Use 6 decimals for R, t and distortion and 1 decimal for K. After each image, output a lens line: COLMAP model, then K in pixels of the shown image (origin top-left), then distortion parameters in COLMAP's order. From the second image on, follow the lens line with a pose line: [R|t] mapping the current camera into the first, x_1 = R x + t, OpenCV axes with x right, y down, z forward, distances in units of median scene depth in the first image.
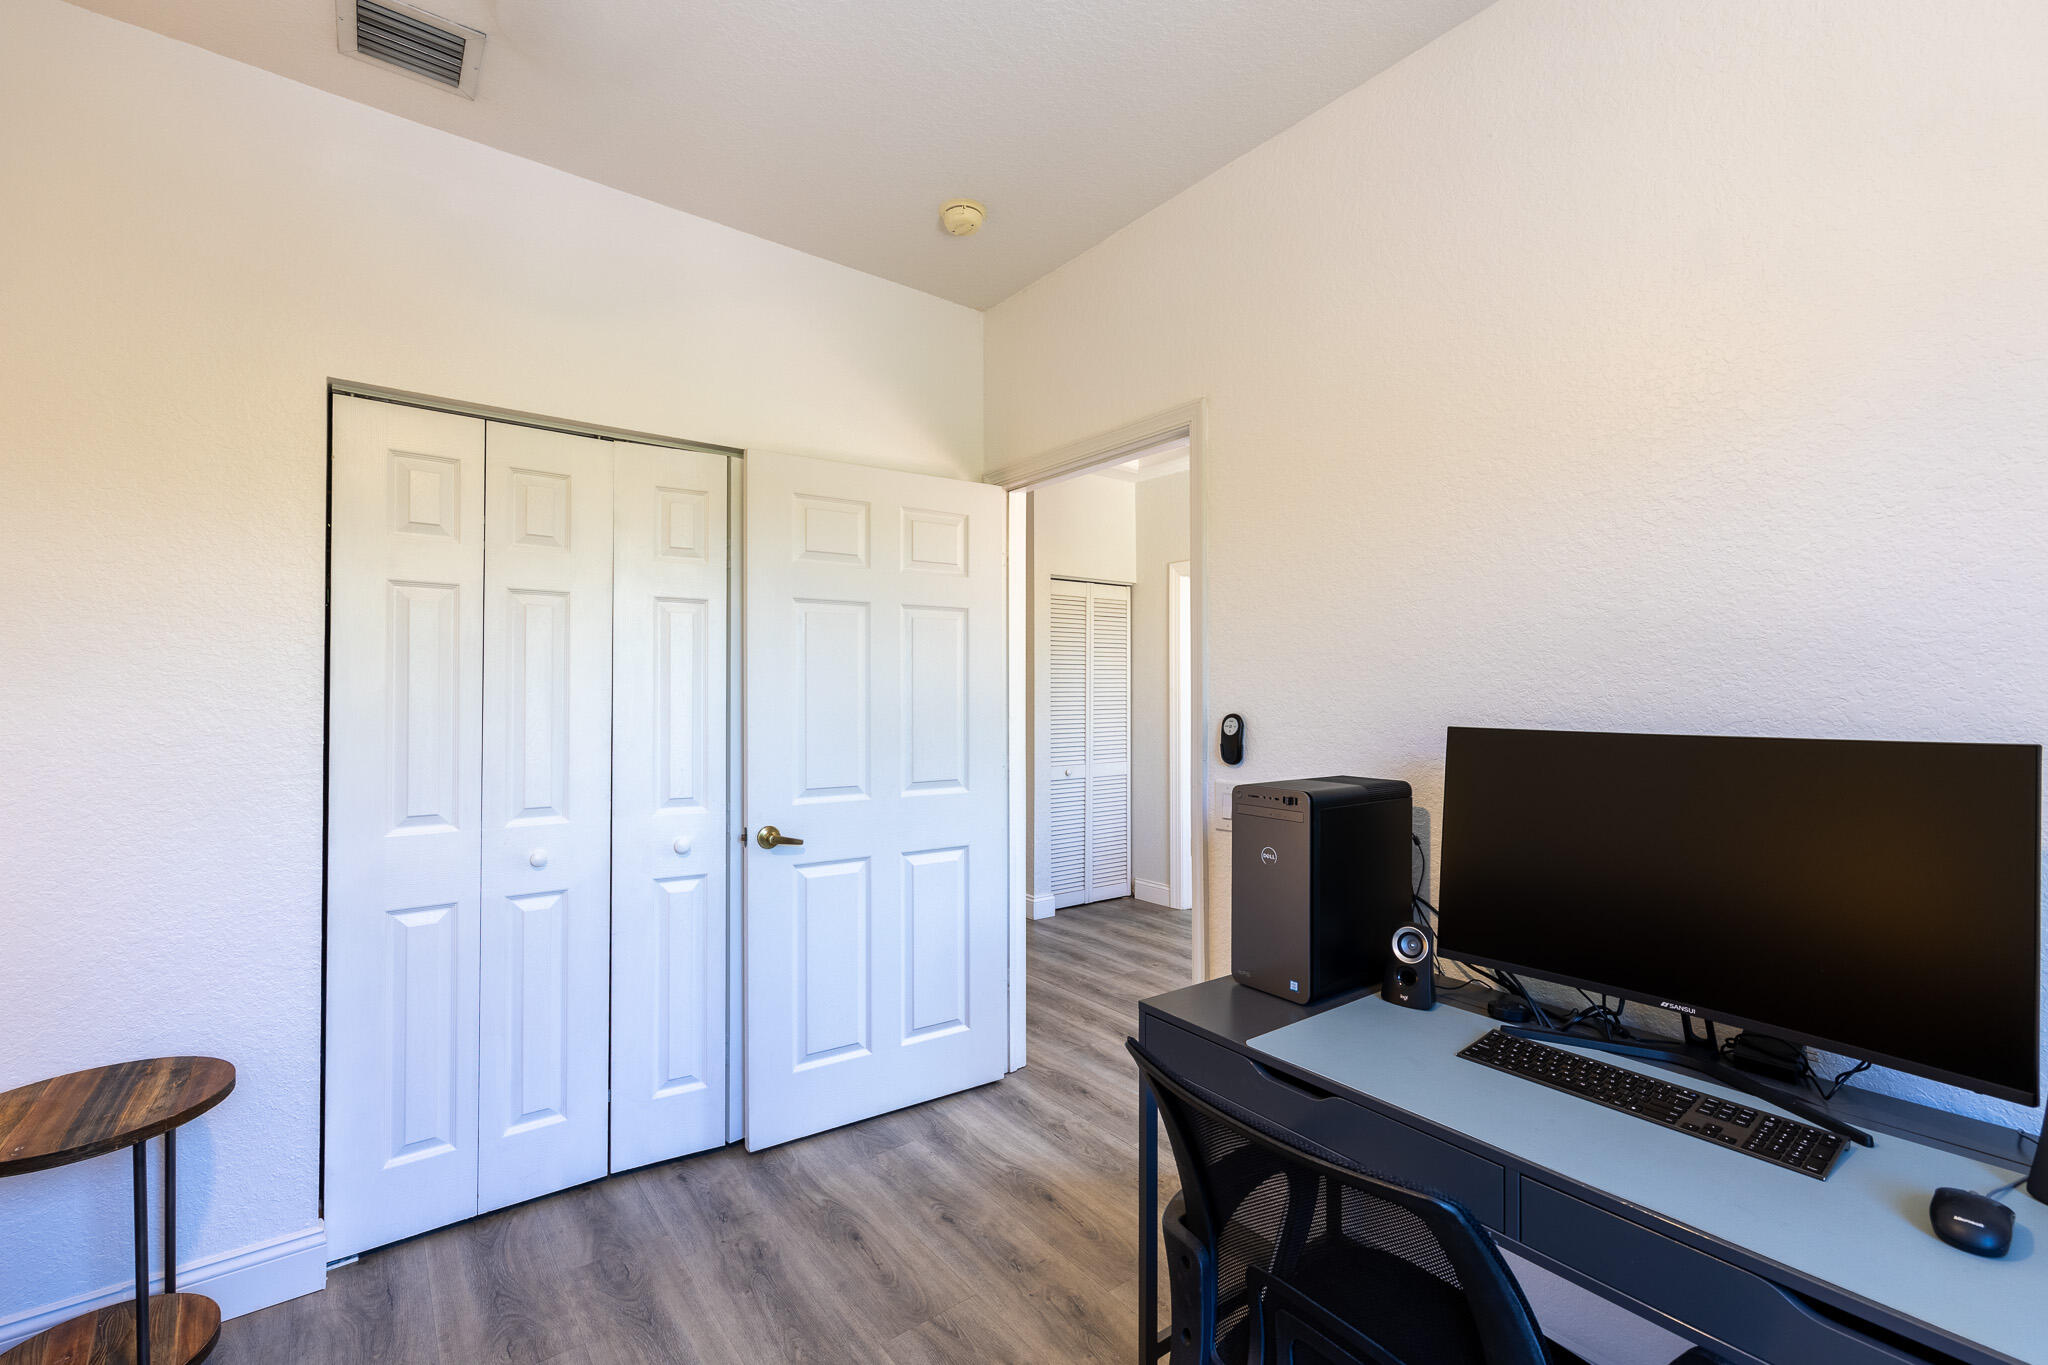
lens RADIAL K [[812.6, 0, 1026.8], [0, 812.6, 688.3], [0, 0, 1]] dist [0.001289, 0.000507]
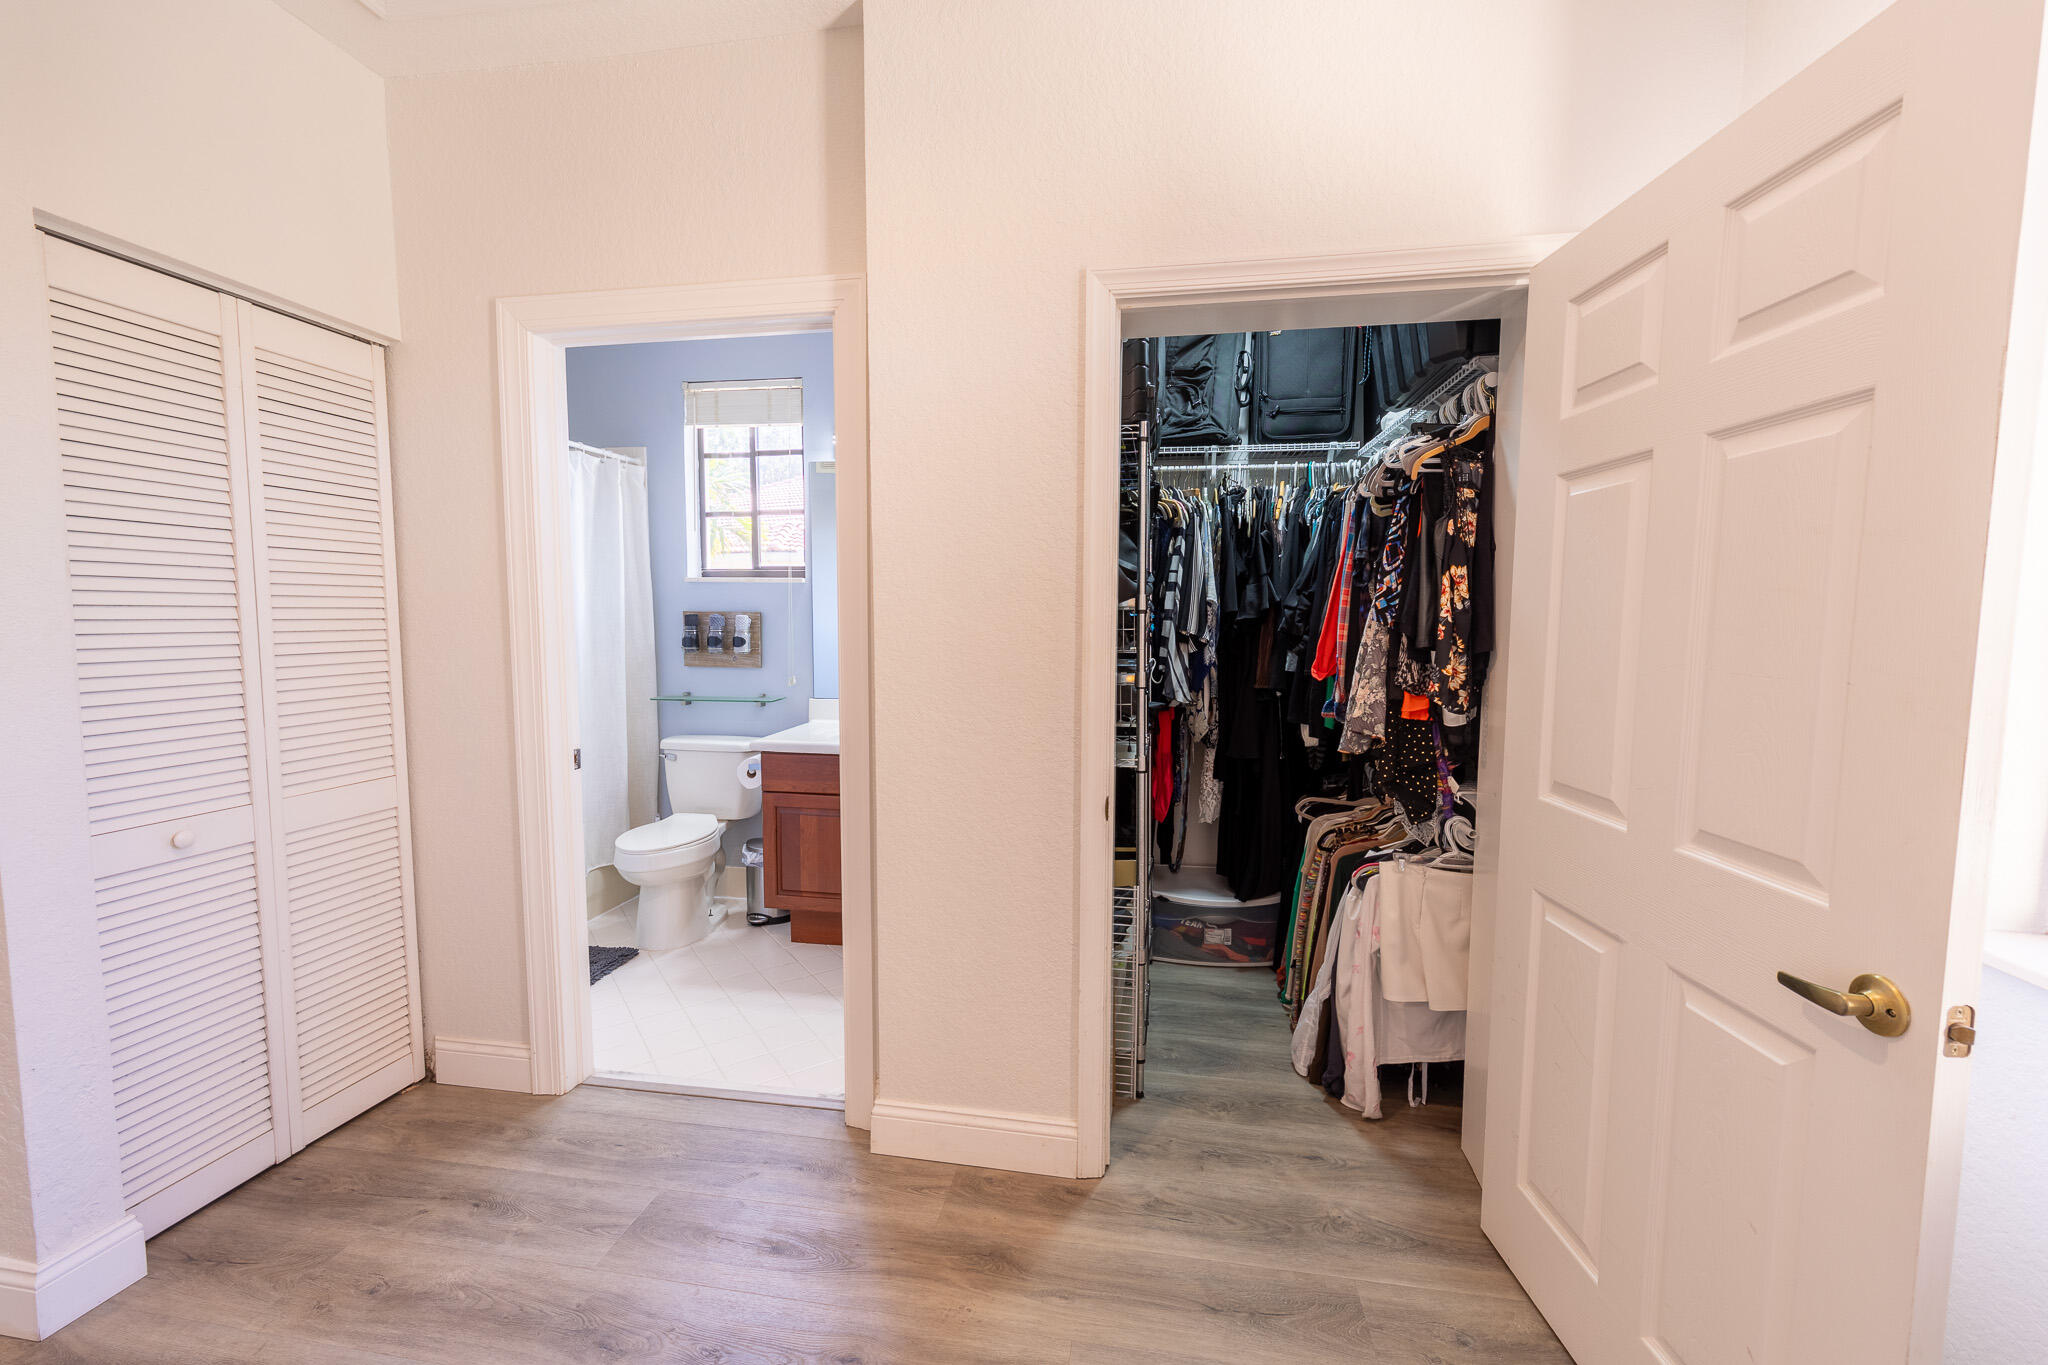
lens RADIAL K [[812.6, 0, 1026.8], [0, 812.6, 688.3], [0, 0, 1]] dist [0.001289, 0.000507]
pose [[0.734868, -0.052986, 0.676137, 0.083743], [-0.019671, 0.994859, 0.099343, -0.002799], [-0.677925, -0.086304, 0.730048, 0.497030]]
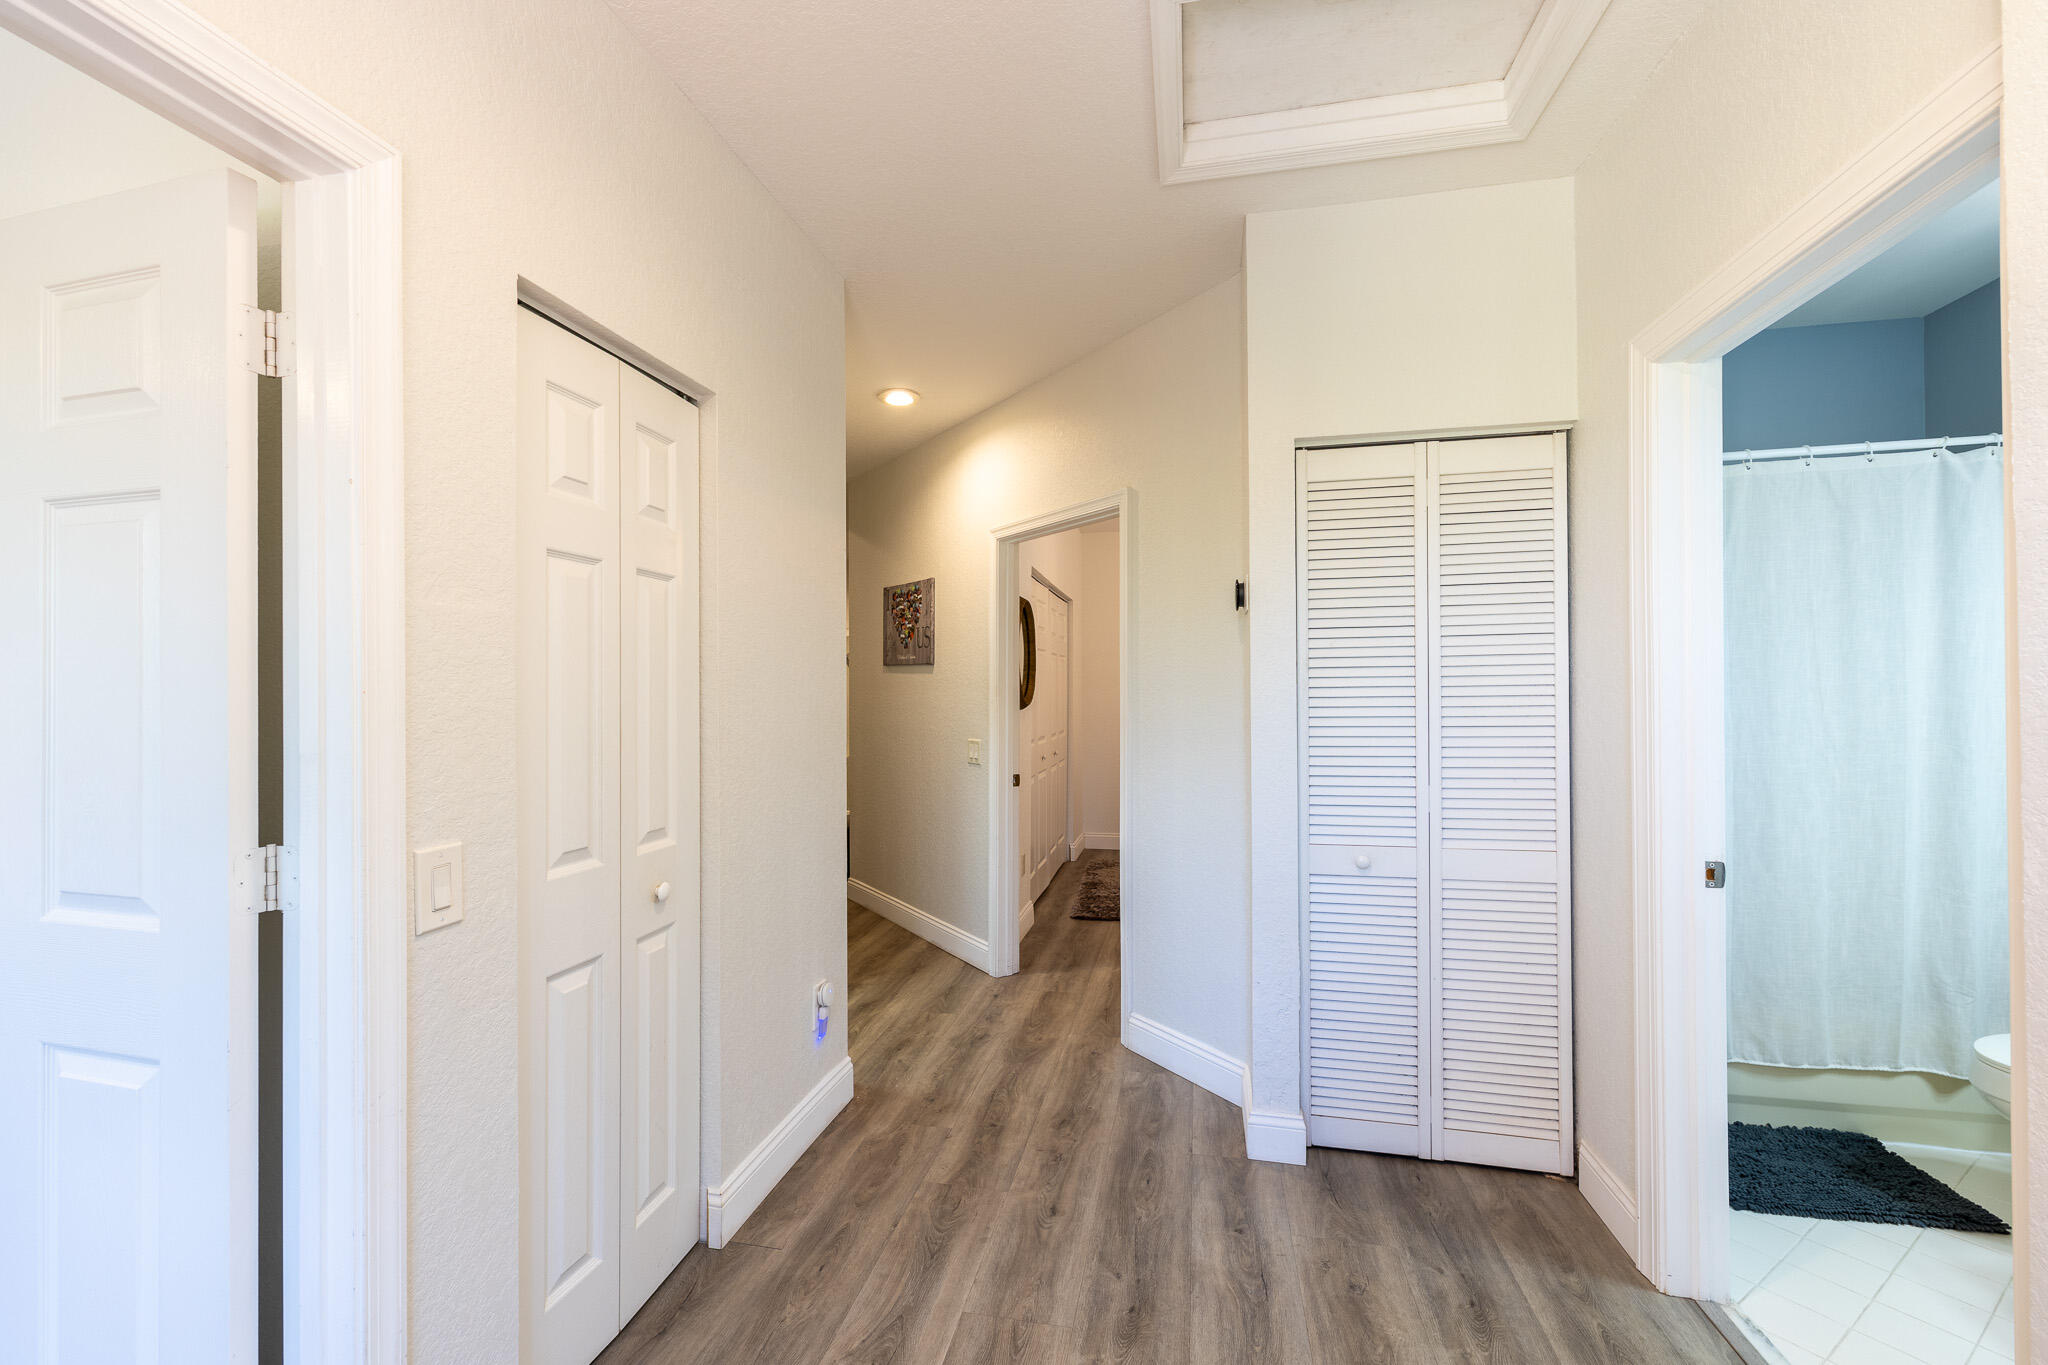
lens RADIAL K [[819.1, 0, 998.4], [0, 819.1, 689.1], [0, 0, 1]] dist [-0.000658, -0.000104]
pose [[0.659259, -0.003770, -0.751906, 0.263177], [0.016823, 0.999811, 0.009737, -0.002723], [0.751728, -0.019069, 0.659198, 0.529132]]
